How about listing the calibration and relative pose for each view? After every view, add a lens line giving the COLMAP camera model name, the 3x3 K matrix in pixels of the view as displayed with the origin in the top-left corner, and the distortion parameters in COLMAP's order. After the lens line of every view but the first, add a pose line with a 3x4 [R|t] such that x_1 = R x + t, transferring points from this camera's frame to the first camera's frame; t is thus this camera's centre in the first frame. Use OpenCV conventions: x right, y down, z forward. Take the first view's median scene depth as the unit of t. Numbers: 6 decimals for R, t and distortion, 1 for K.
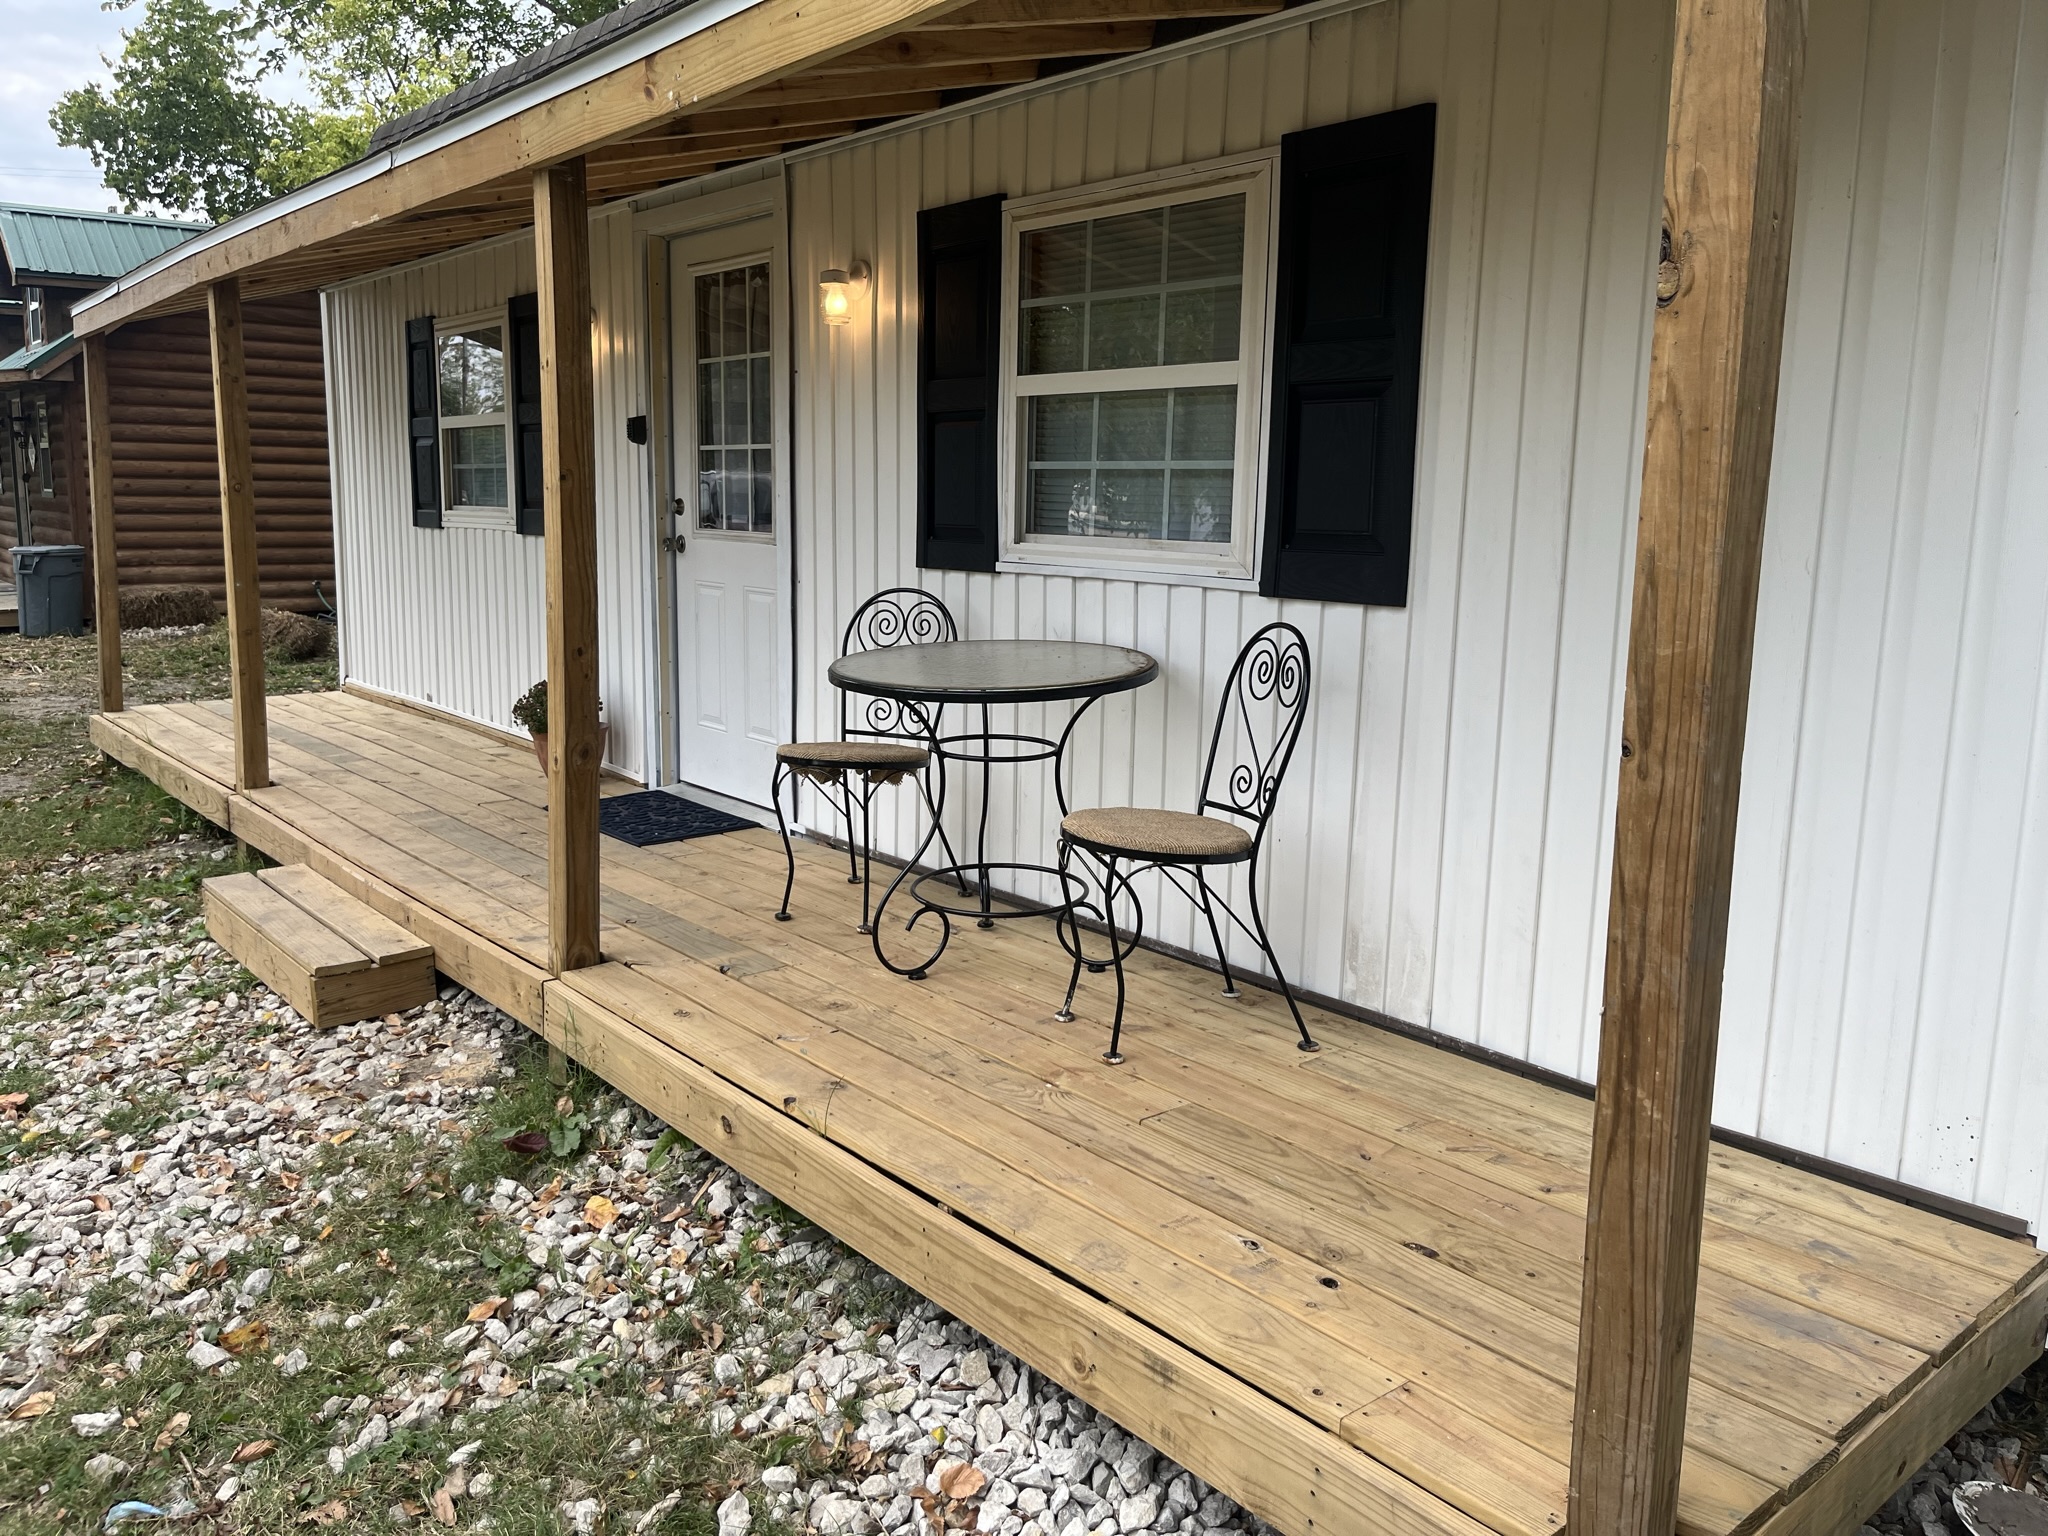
lens RADIAL K [[1585.2, 0, 1033.2], [0, 1585.2, 752.8], [0, 0, 1]] dist [0.057767, -0.040895]
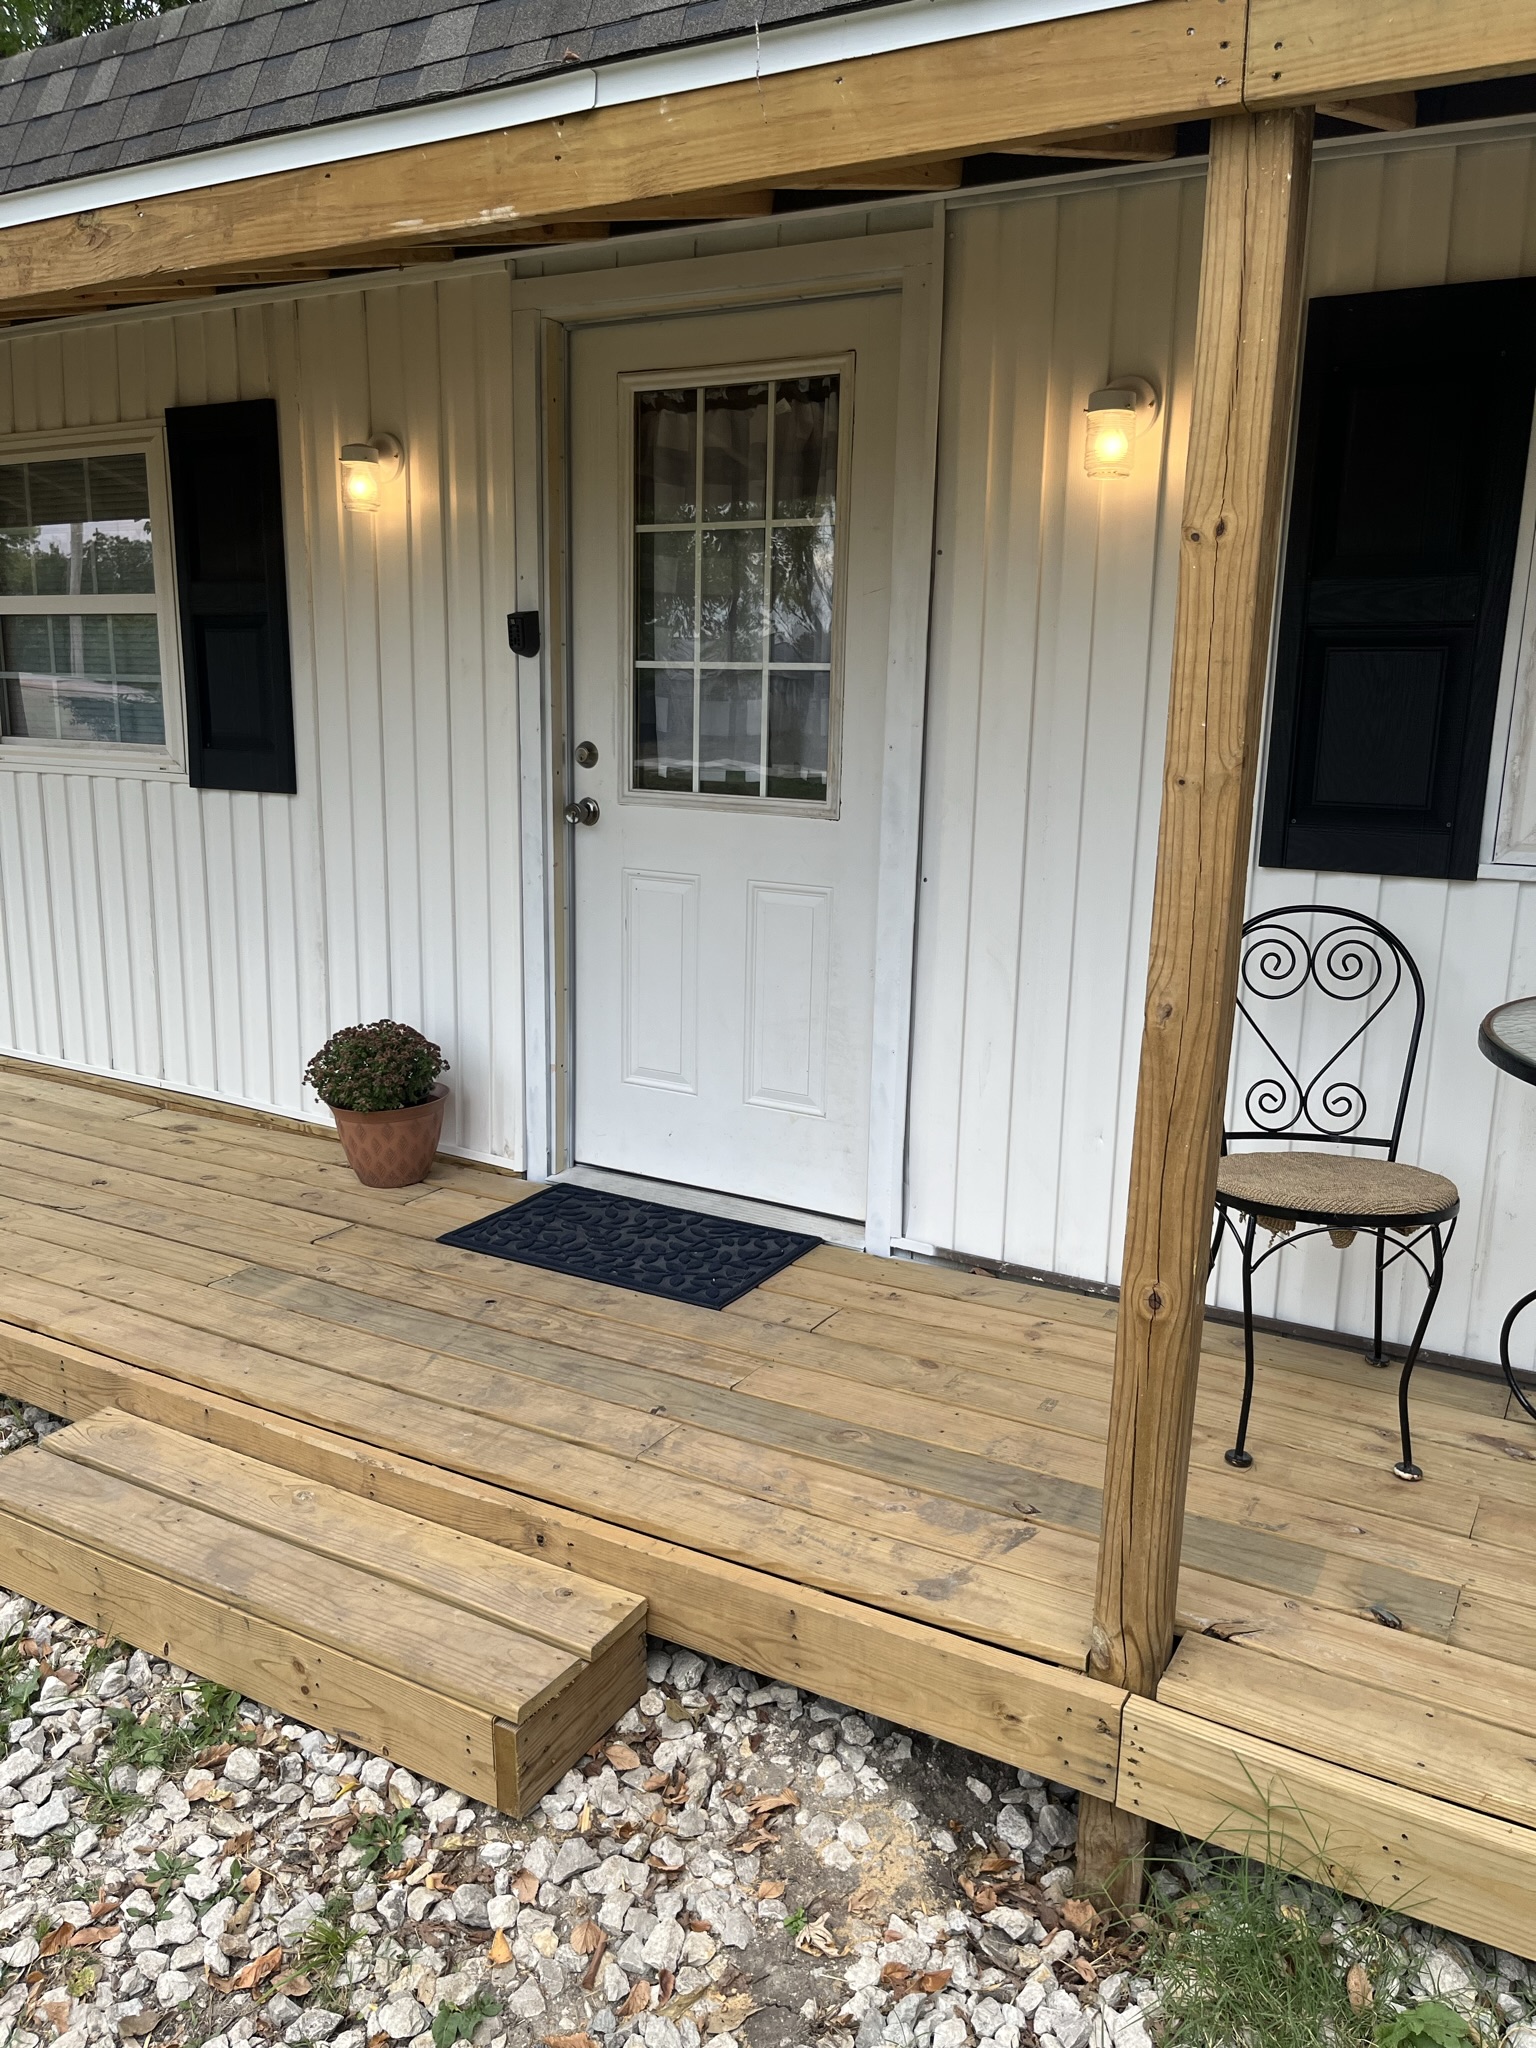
lens RADIAL K [[1585.2, 0, 763.0], [0, 1585.2, 1034.0], [0, 0, 1]] dist [0.057767, -0.040895]
pose [[0.935845, -0.084498, 0.342133, -0.419009], [0.059631, 0.994799, 0.082581, -0.097701], [-0.347331, -0.056881, 0.936016, 0.387905]]
